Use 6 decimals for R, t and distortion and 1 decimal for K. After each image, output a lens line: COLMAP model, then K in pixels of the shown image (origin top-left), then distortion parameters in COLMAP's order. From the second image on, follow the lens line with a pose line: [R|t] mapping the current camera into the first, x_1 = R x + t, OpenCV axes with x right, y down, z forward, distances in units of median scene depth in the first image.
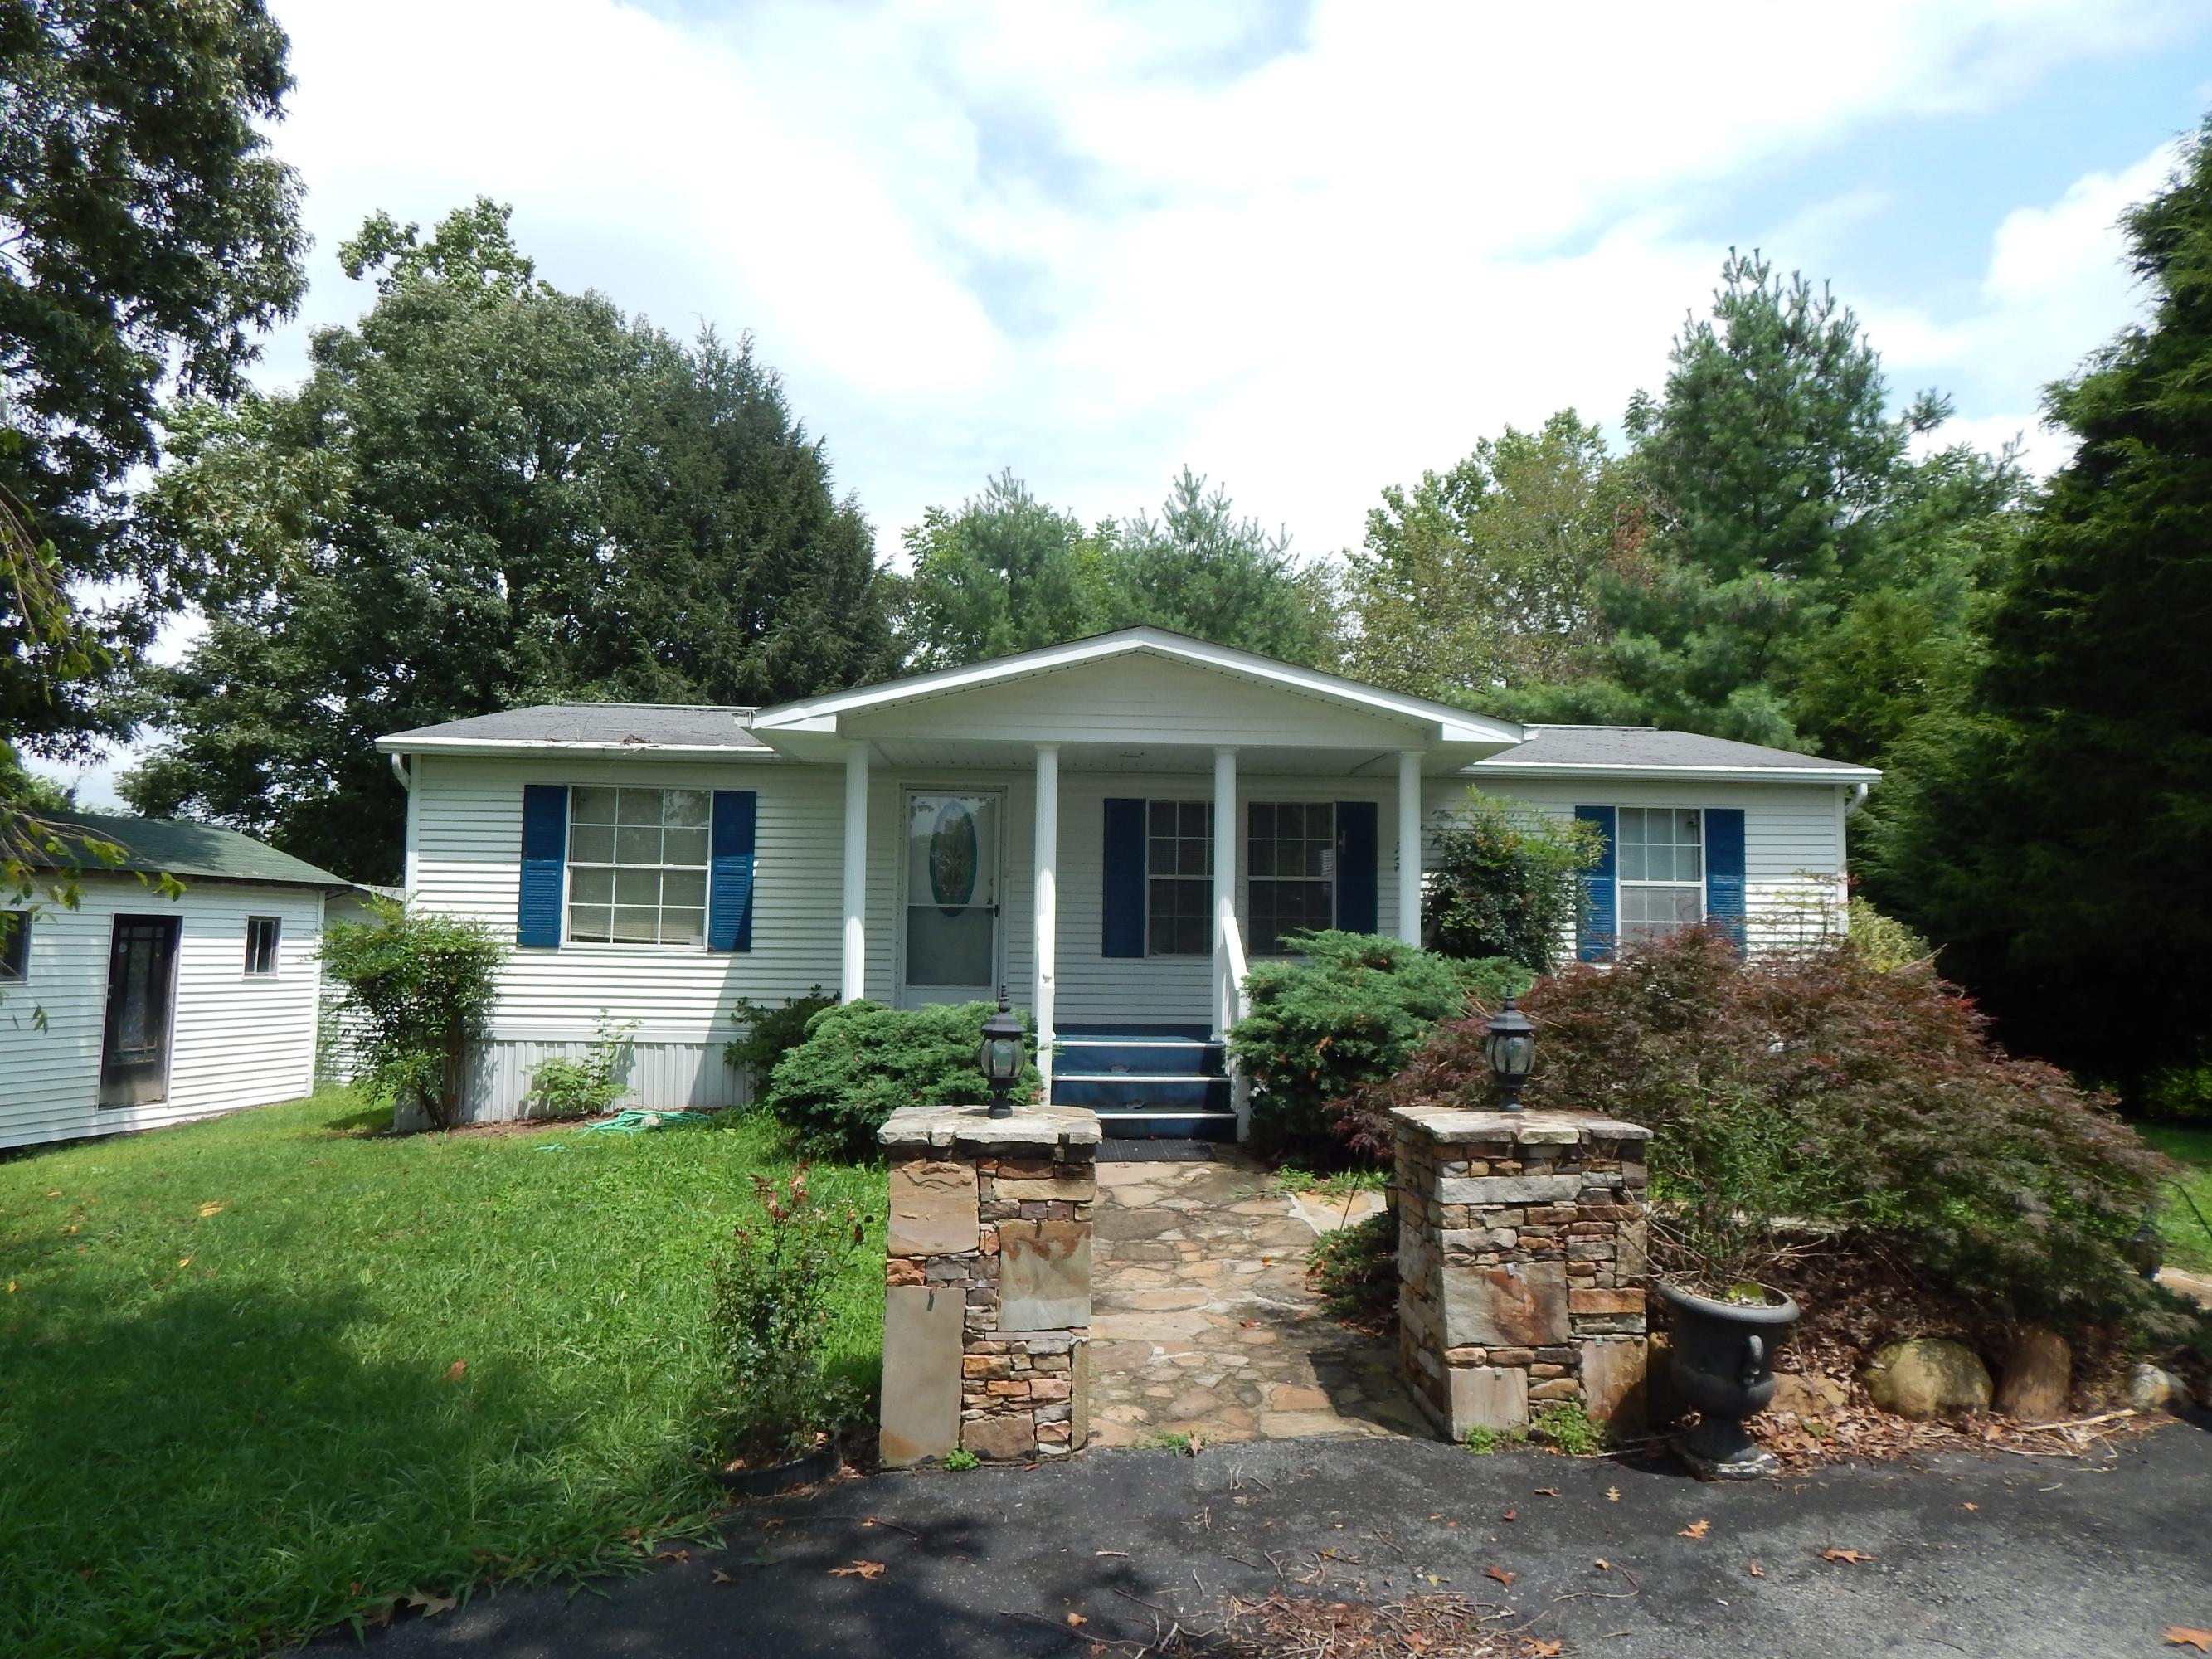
lens RADIAL K [[1468.7, 0, 1067.4], [0, 1468.7, 739.9], [0, 0, 1]] dist [-0.006054, 0.005600]
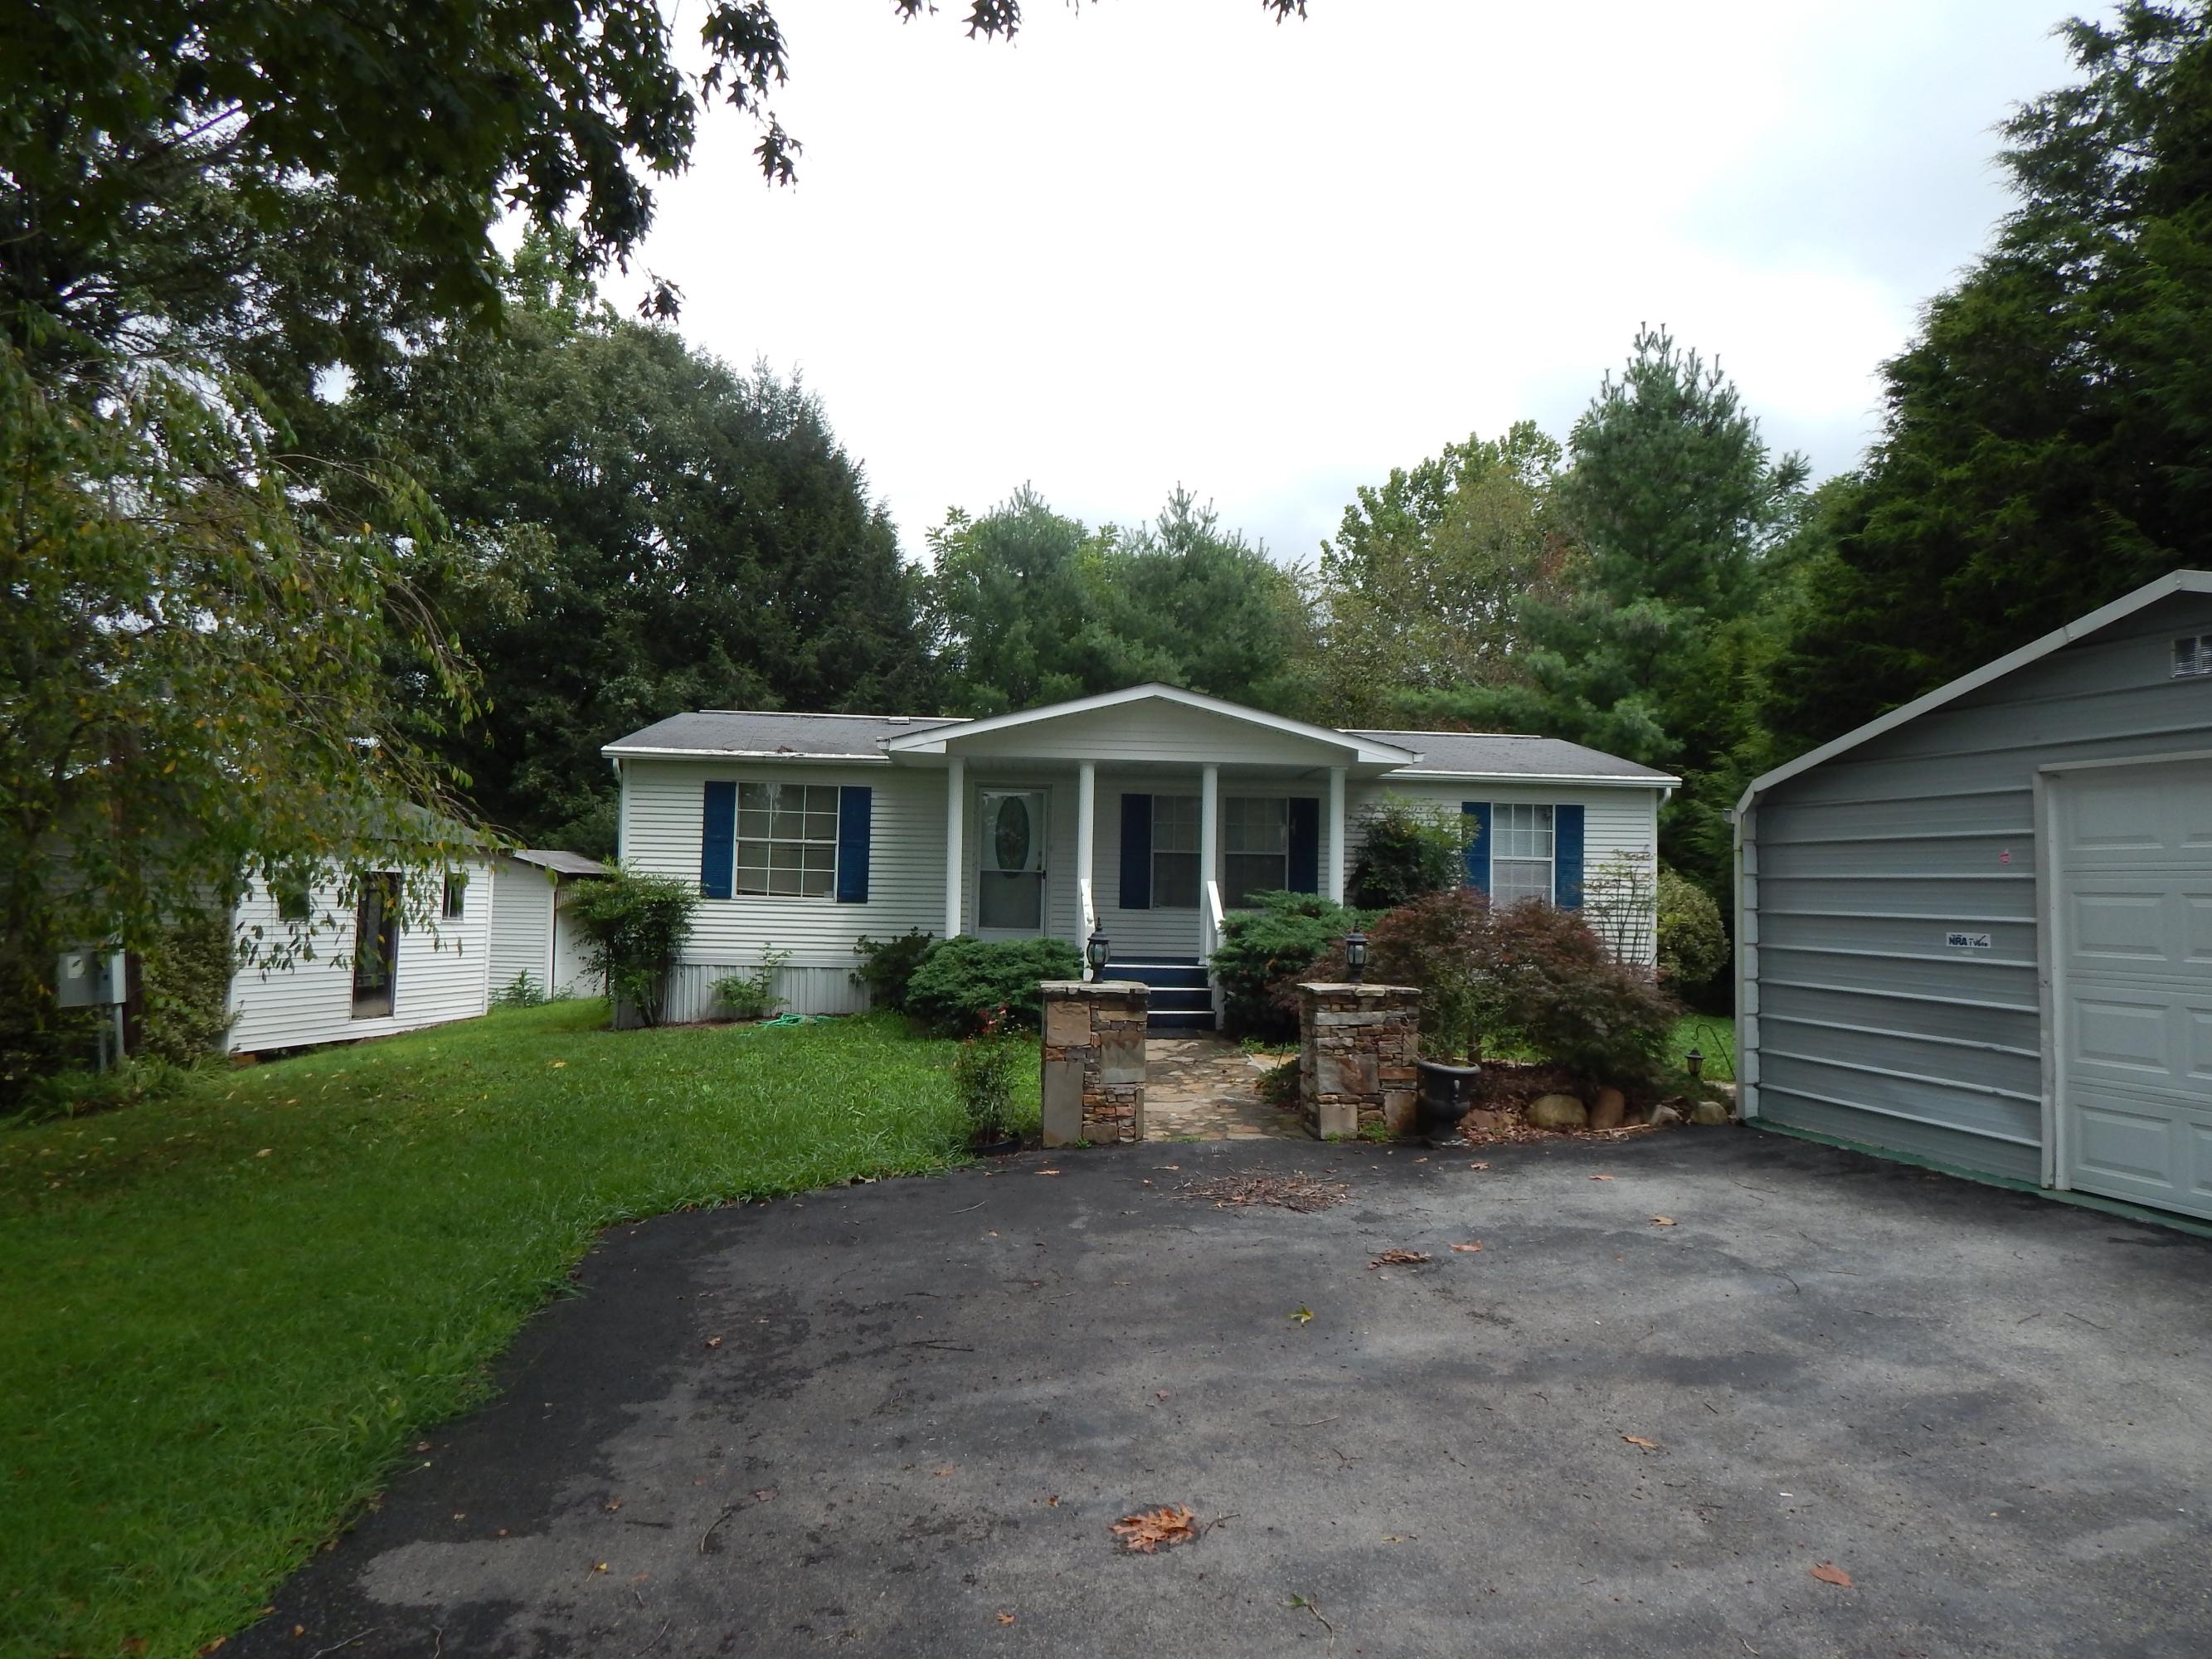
lens RADIAL K [[1468.7, 0, 1103.7], [0, 1468.7, 815.0], [0, 0, 1]] dist [-0.006054, 0.005600]
pose [[0.999263, 0.008163, 0.037498, -0.046317], [-0.011134, 0.996755, 0.079721, -0.051685], [-0.036725, -0.080080, 0.996112, -0.385923]]
